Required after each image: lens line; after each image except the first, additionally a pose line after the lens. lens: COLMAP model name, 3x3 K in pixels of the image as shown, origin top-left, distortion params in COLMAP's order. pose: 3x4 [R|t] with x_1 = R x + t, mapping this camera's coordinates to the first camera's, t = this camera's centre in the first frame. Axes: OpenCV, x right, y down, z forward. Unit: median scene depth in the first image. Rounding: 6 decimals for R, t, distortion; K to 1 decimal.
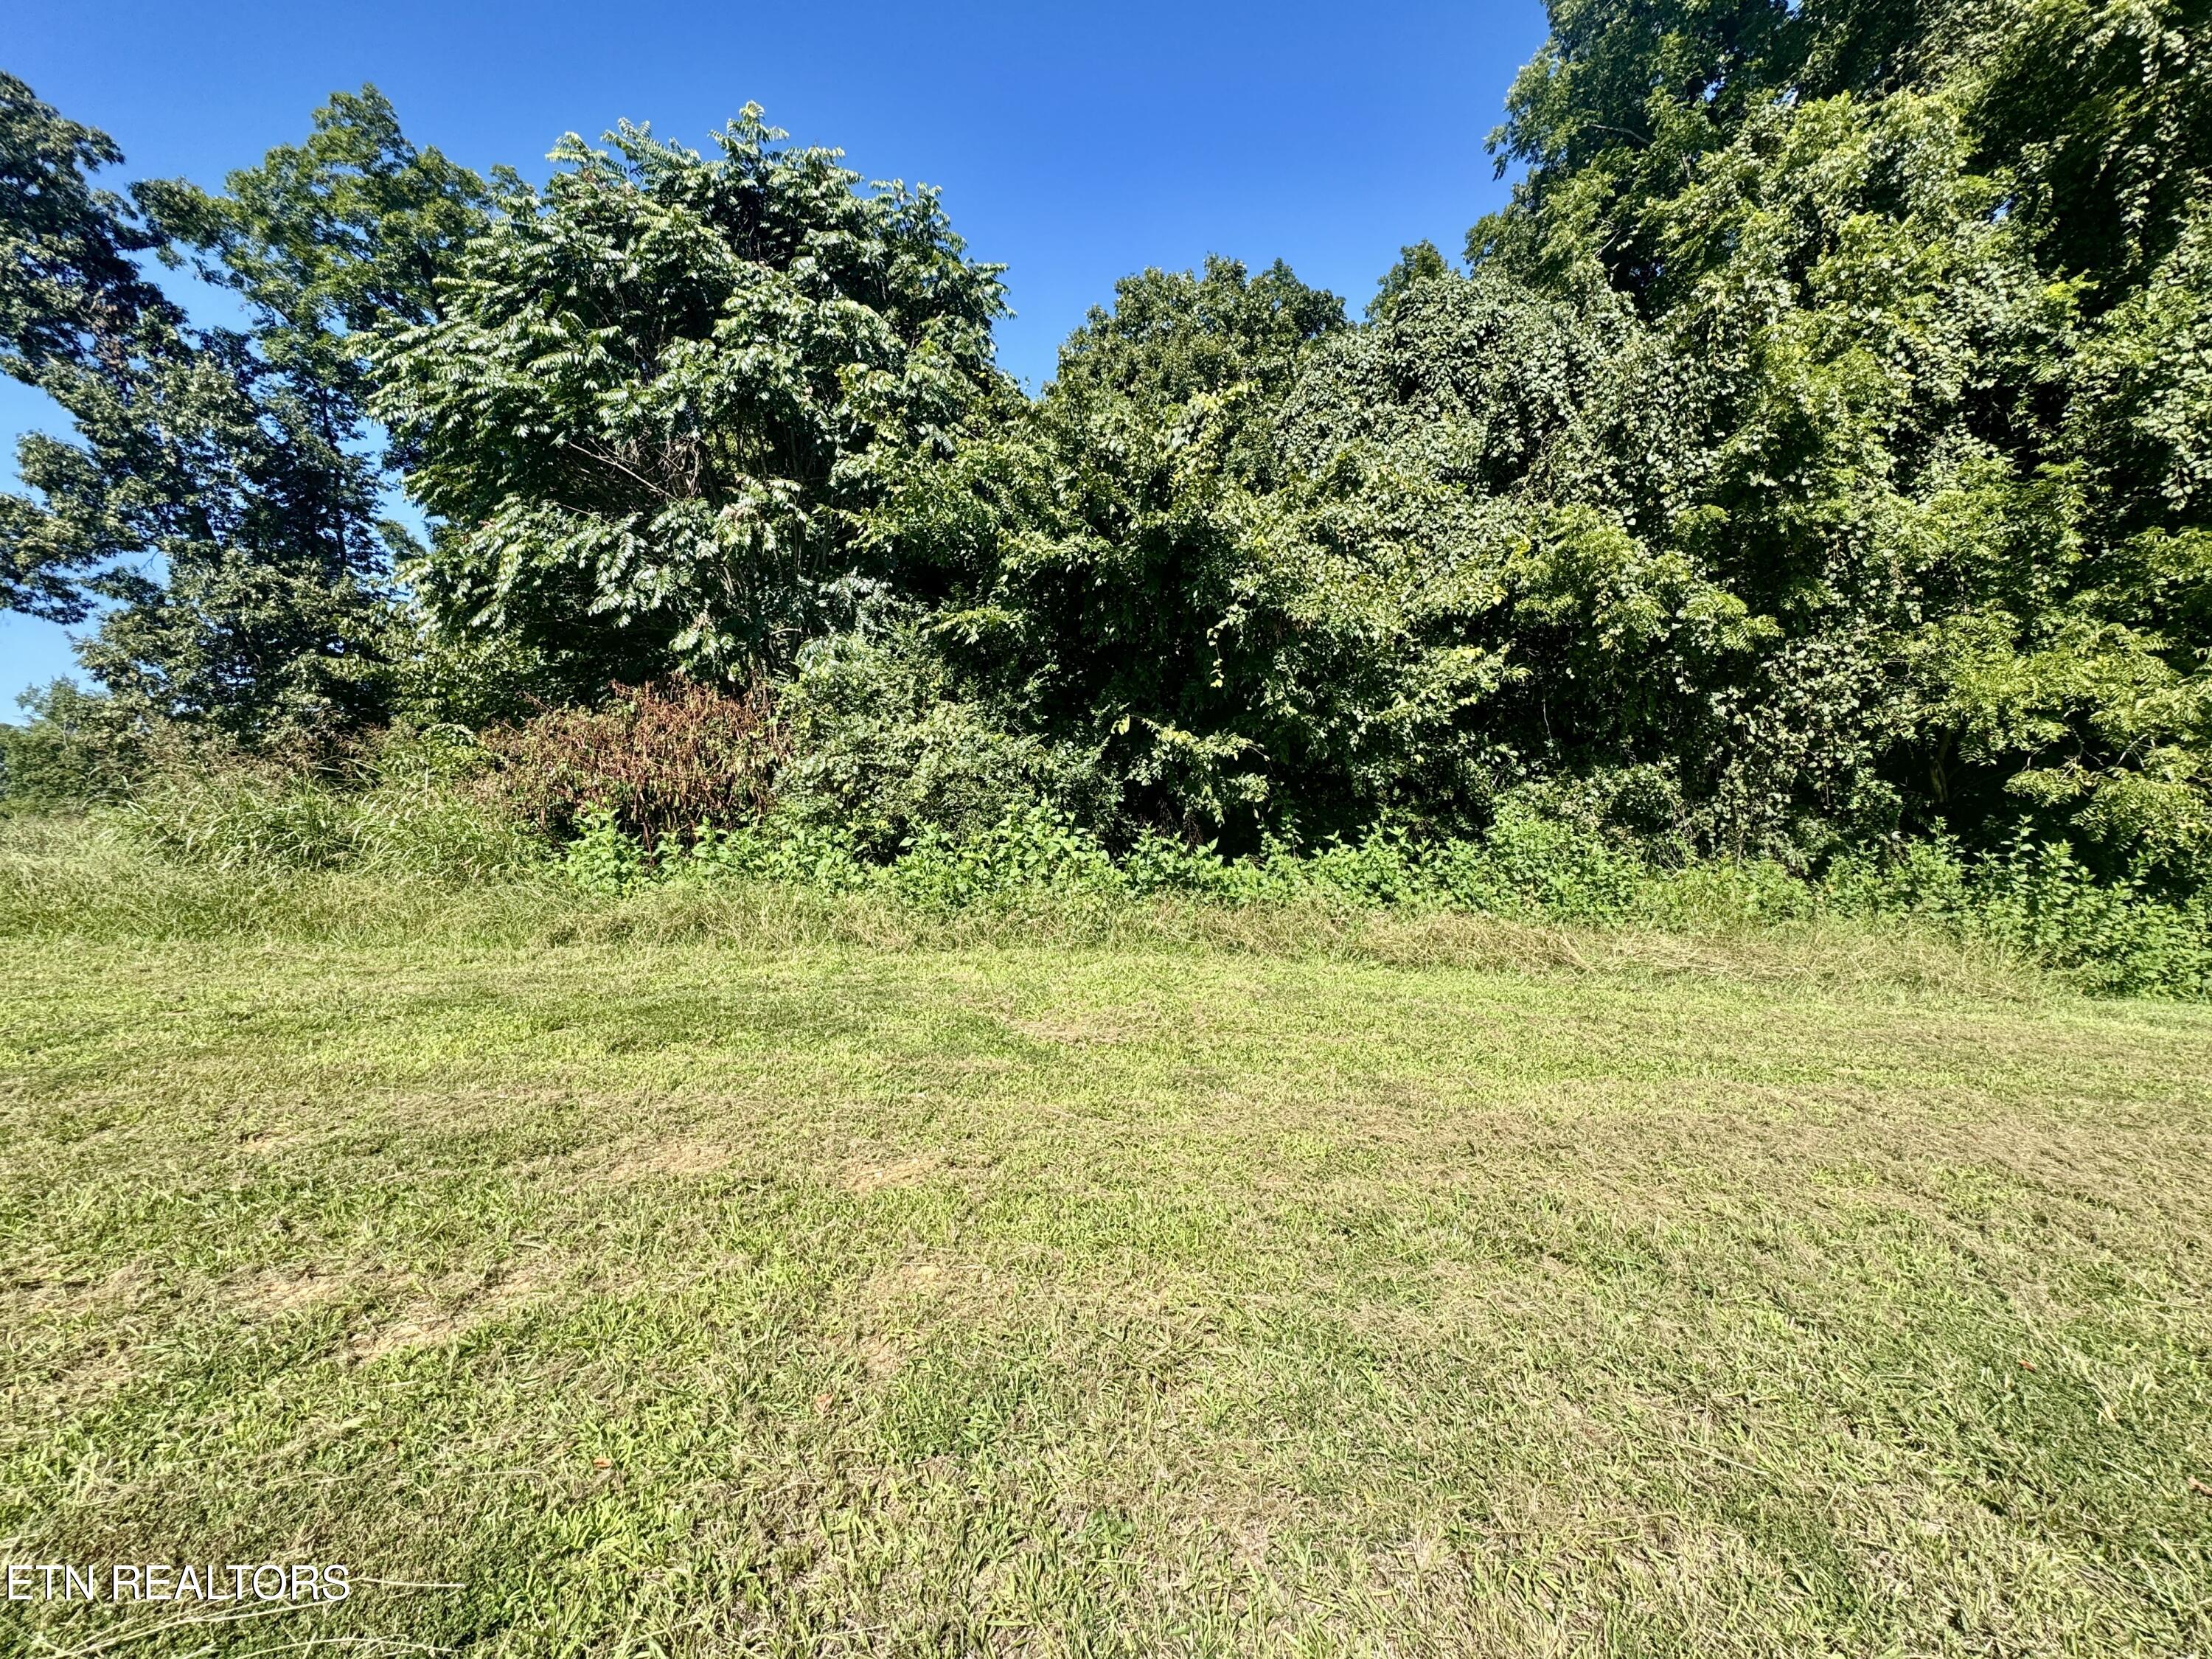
lens RADIAL K [[888.2, 0, 1106.0], [0, 888.2, 831.9], [0, 0, 1]] dist [-0.008497, 0.000750]
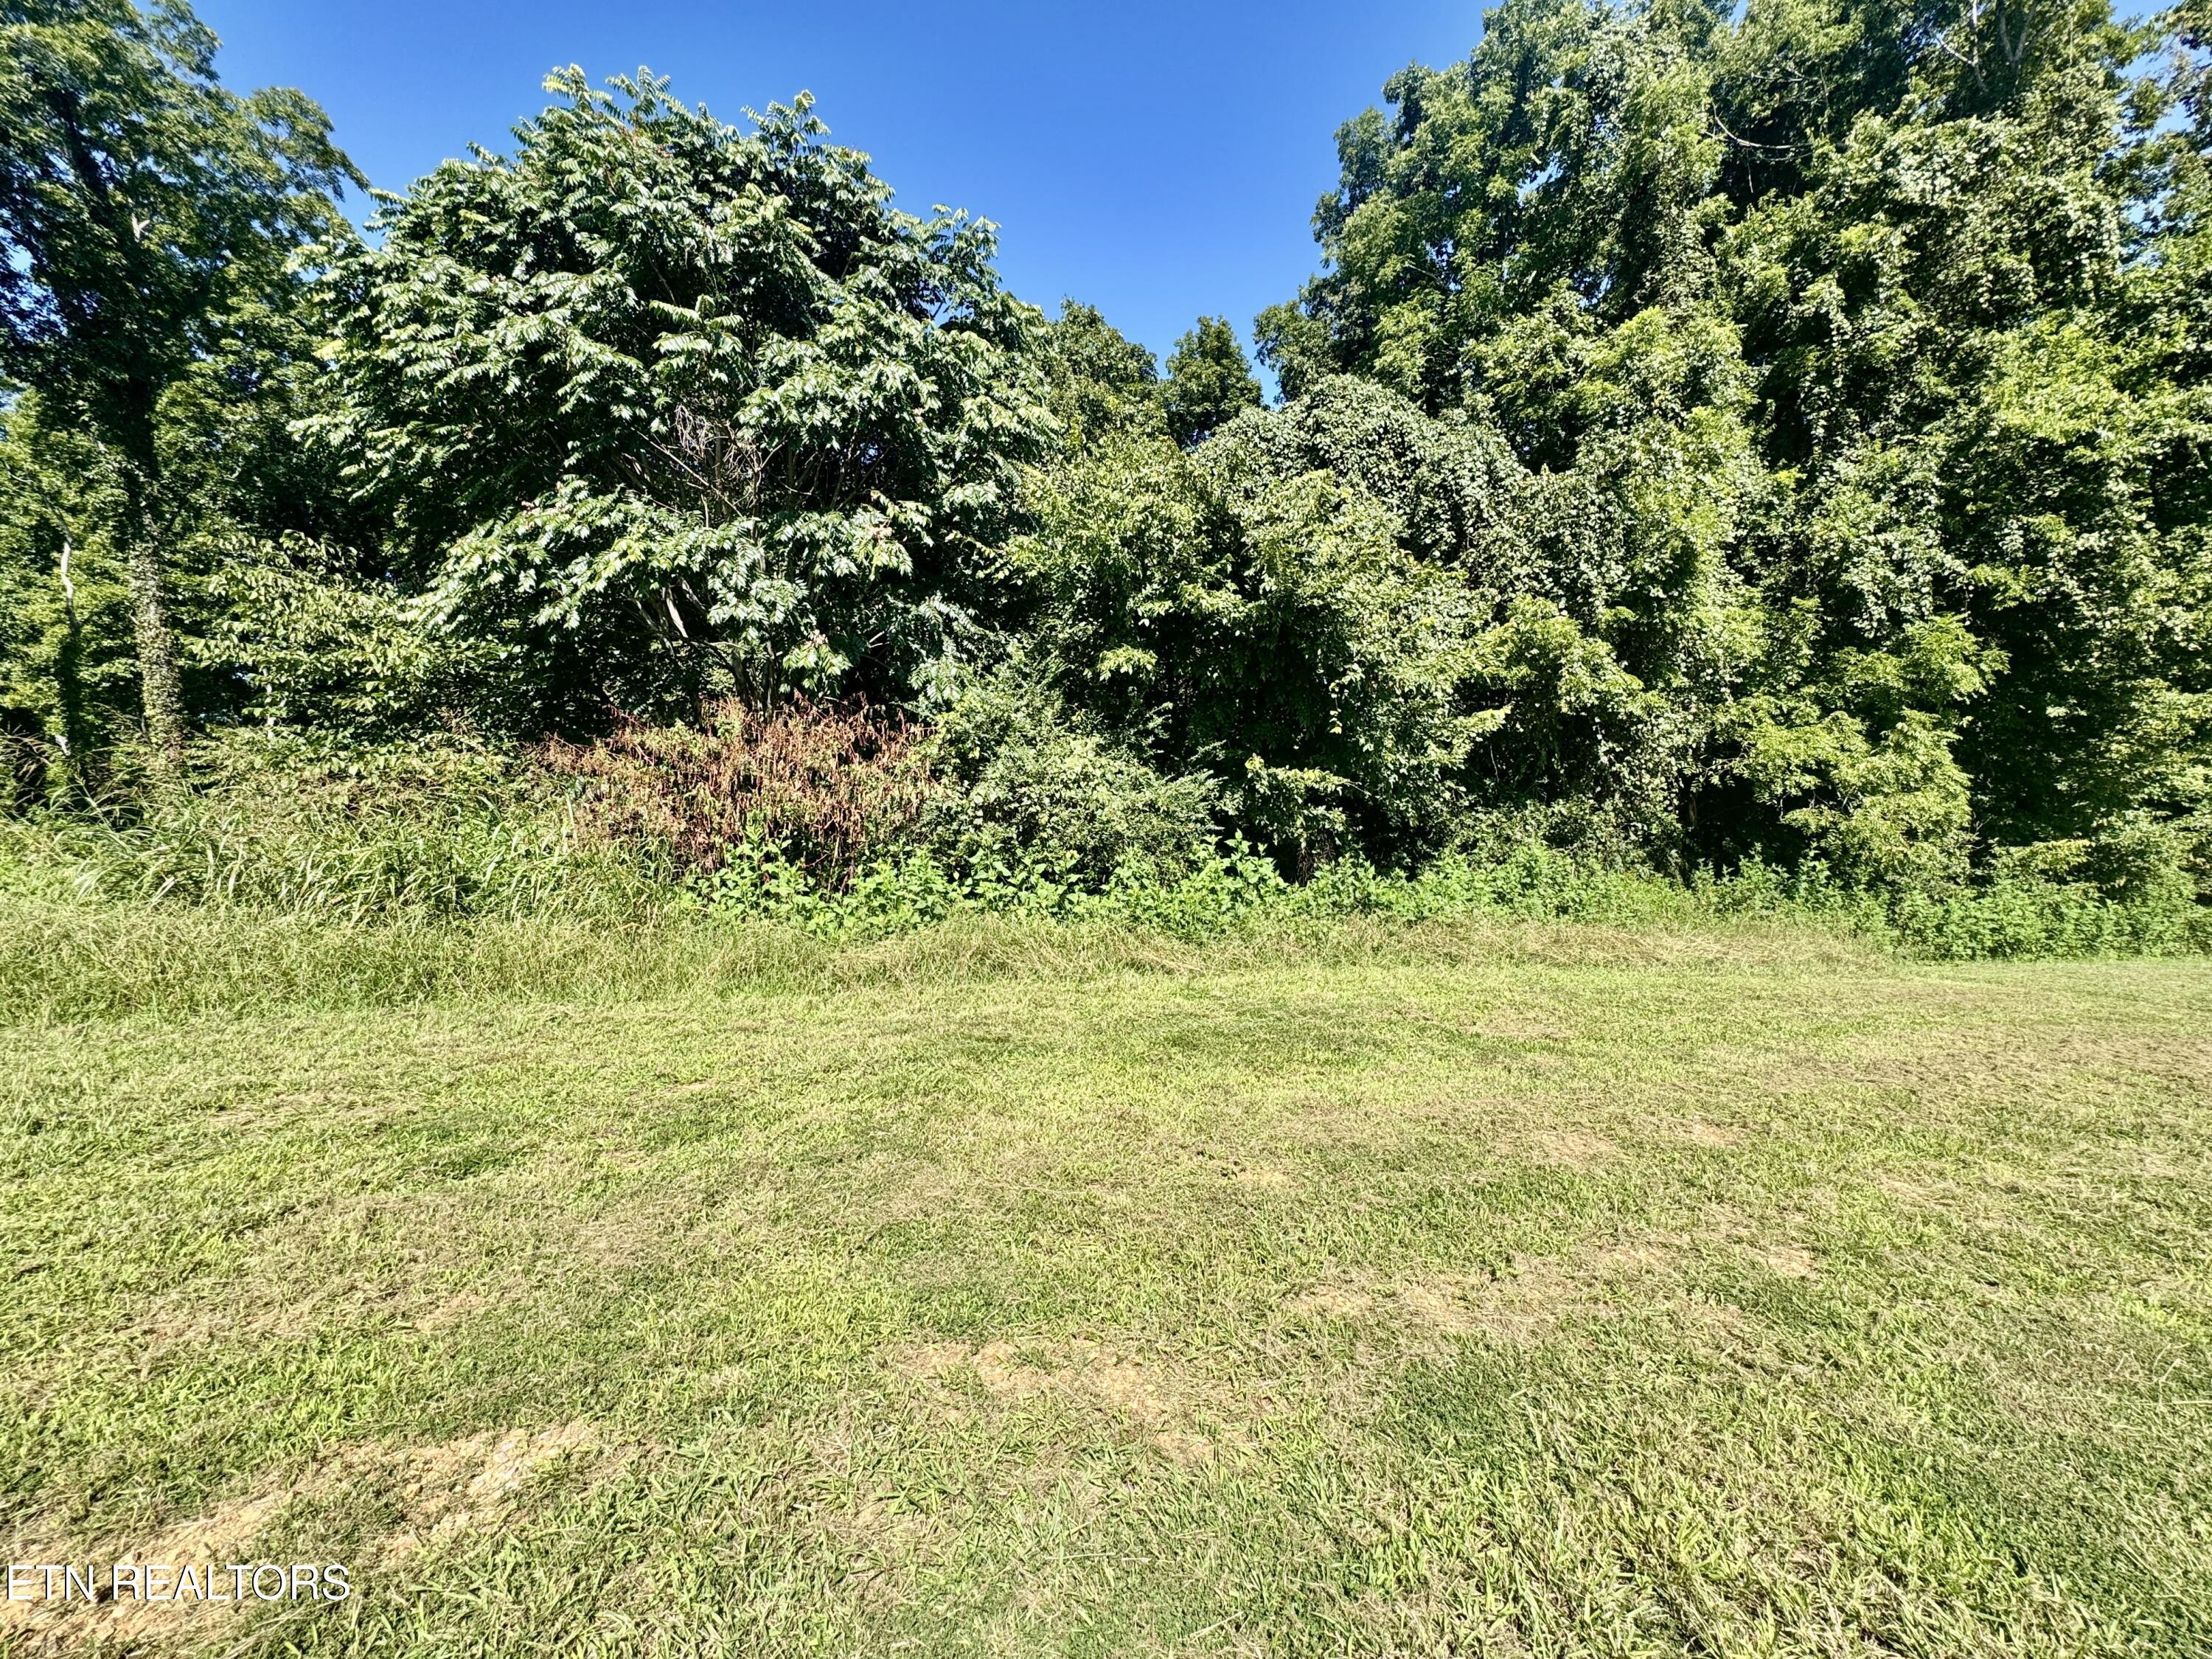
lens RADIAL K [[888.2, 0, 1119.1], [0, 888.2, 826.7], [0, 0, 1]] dist [-0.008497, 0.000750]
pose [[0.942745, 0.001893, 0.333510, -0.457346], [0.004013, 0.999847, -0.017019, -0.019651], [-0.333491, 0.017383, 0.942593, 0.004528]]
